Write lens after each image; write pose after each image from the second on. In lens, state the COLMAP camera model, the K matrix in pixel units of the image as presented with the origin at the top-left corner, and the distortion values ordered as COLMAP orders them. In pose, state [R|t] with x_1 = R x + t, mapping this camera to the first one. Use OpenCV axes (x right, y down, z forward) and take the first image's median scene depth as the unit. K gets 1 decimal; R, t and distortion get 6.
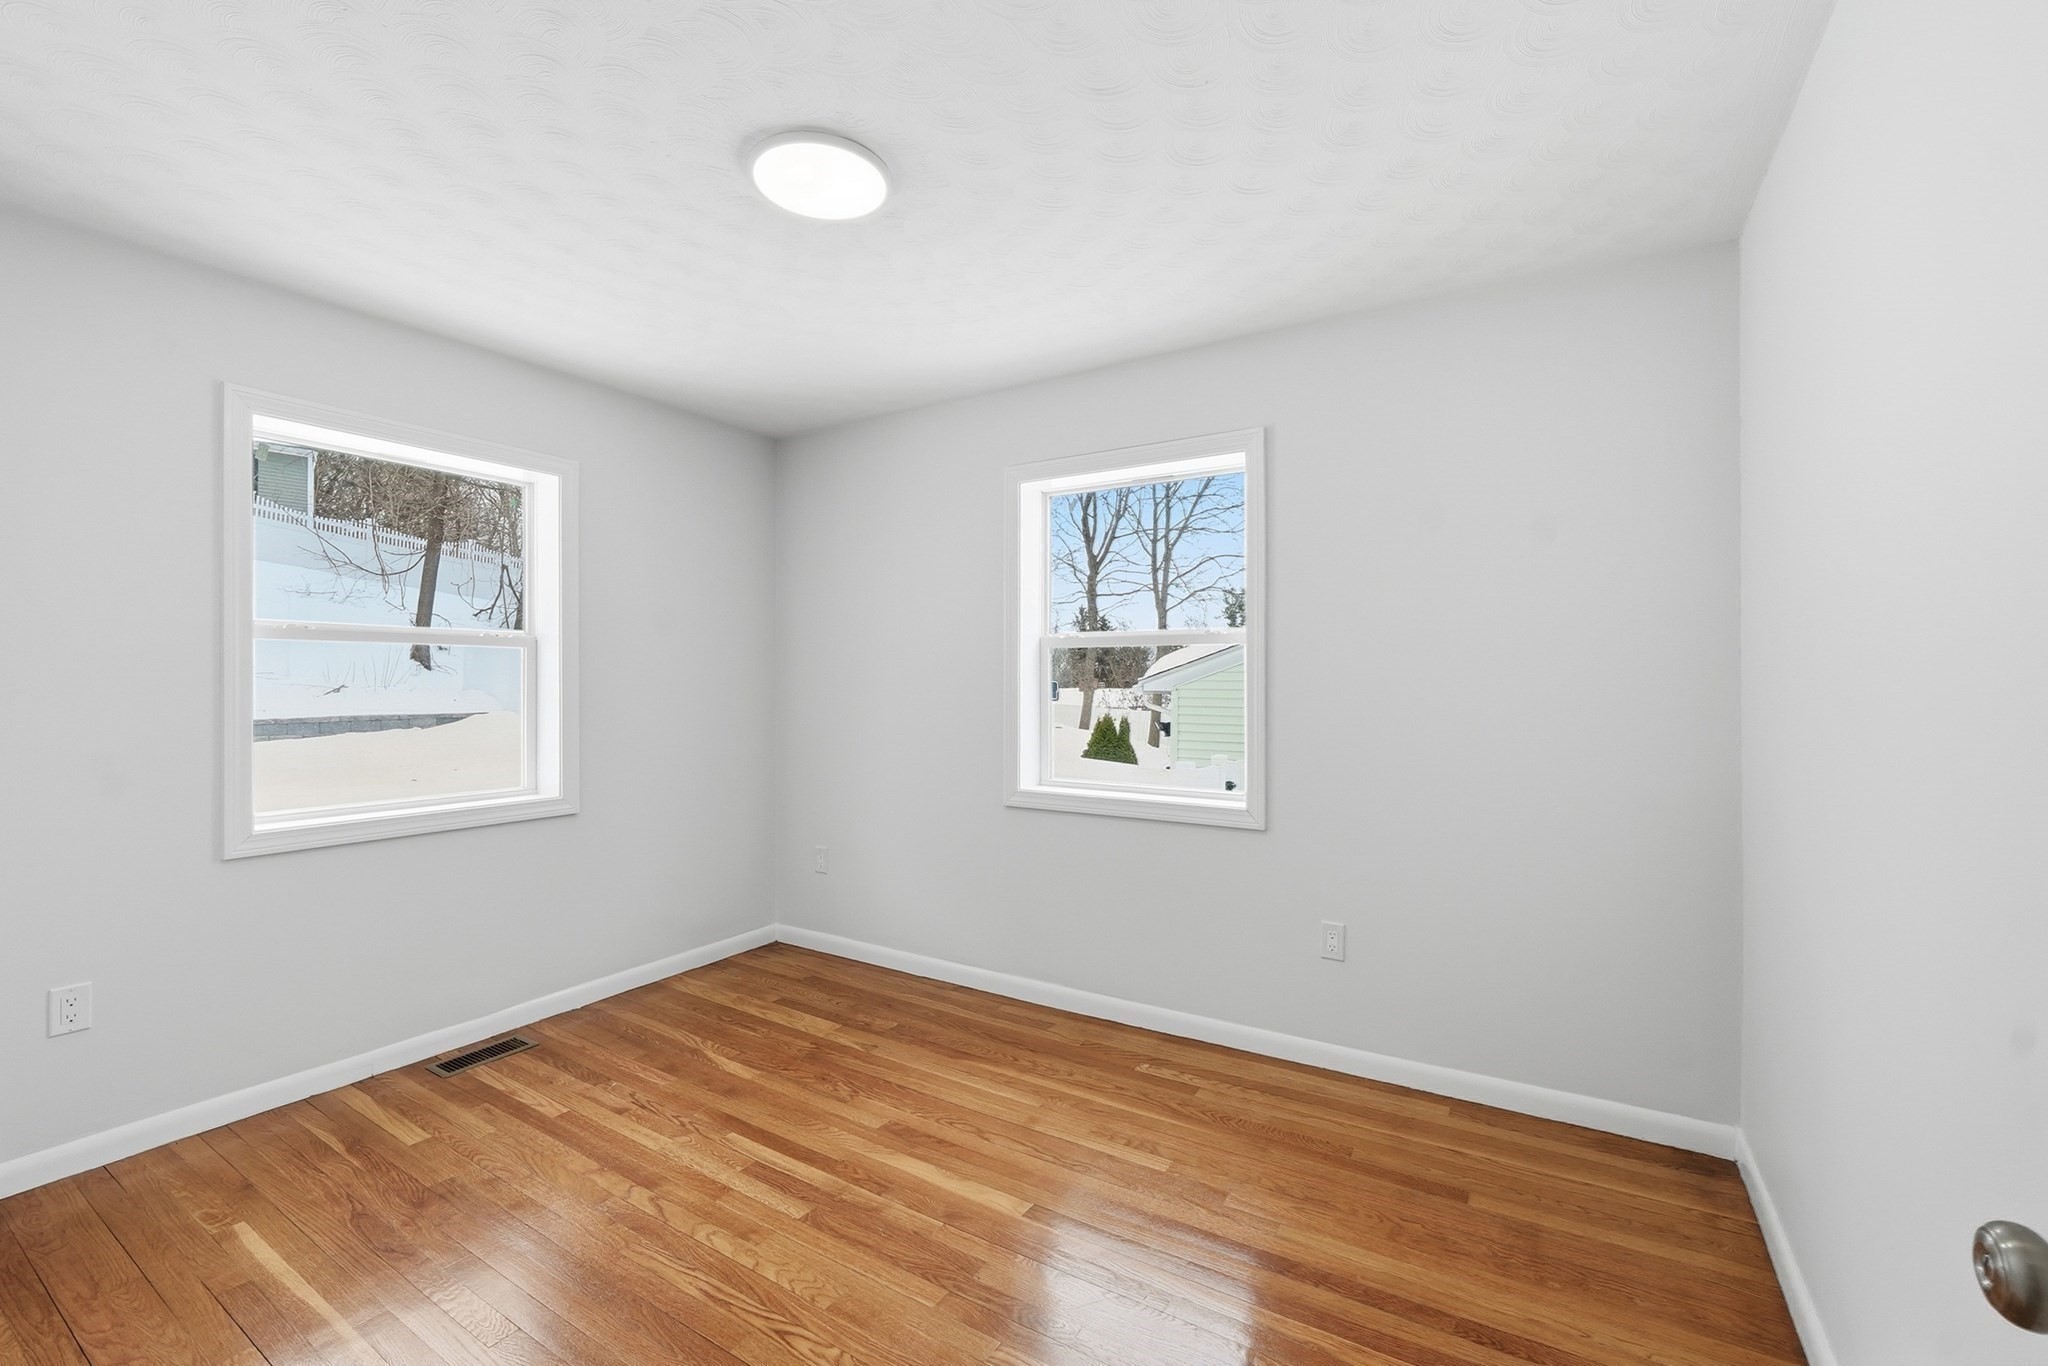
lens RADIAL K [[862.0, 0, 1034.3], [0, 862.0, 677.8], [0, 0, 1]] dist [-0.016178, 0.003901]
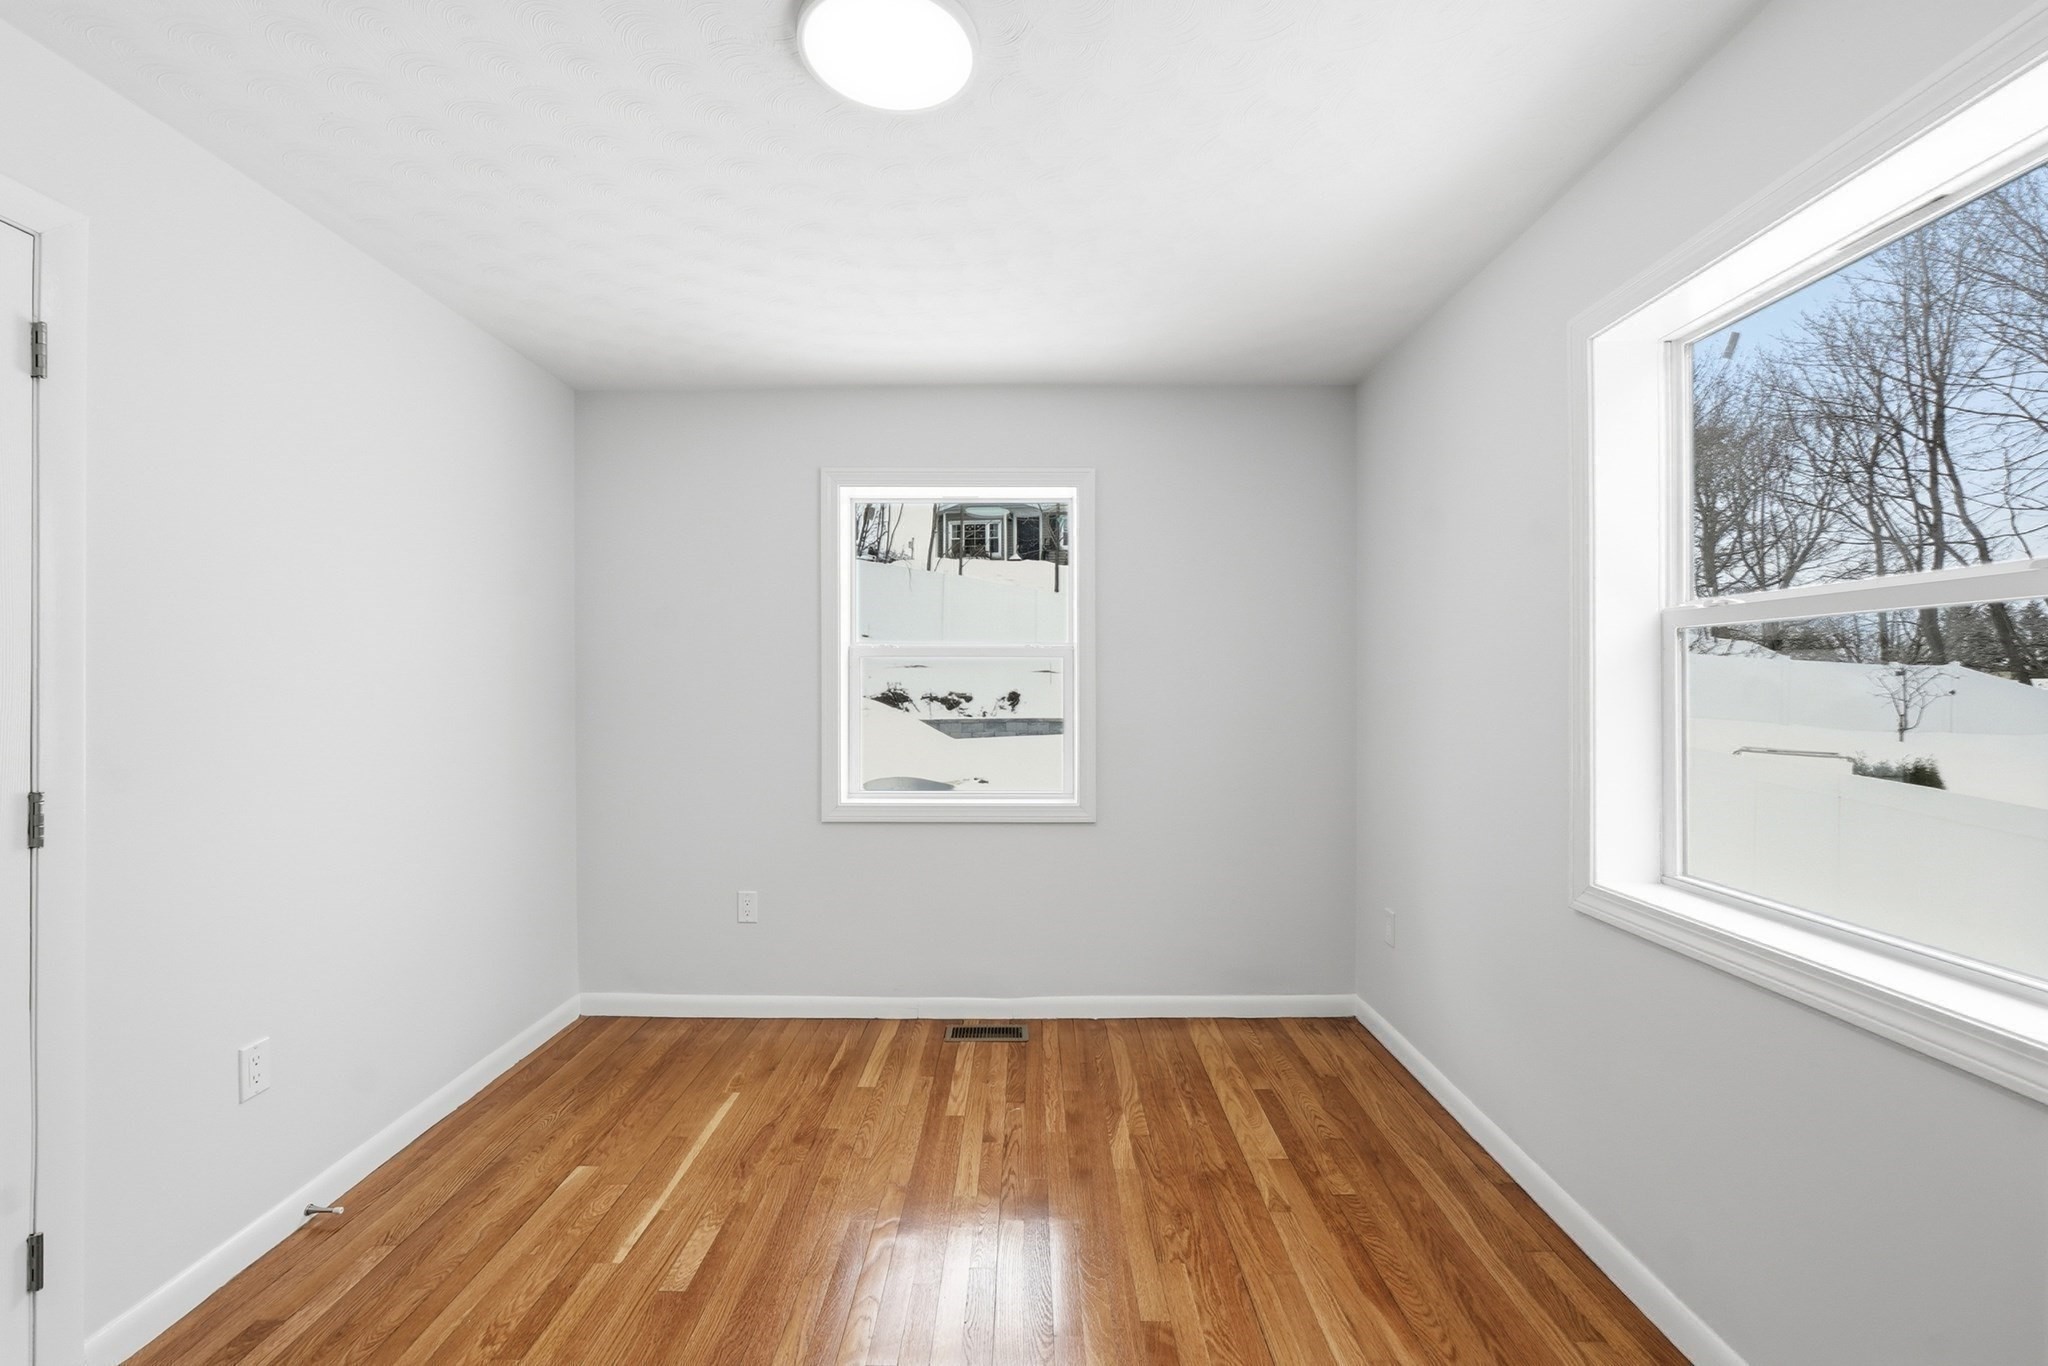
lens RADIAL K [[862.0, 0, 987.4], [0, 862.0, 673.3], [0, 0, 1]] dist [-0.016178, 0.003901]
pose [[0.521317, -0.011682, -0.853283, 0.286376], [0.000259, 0.999908, -0.013532, -0.002228], [0.853363, 0.006834, 0.521272, 0.410688]]
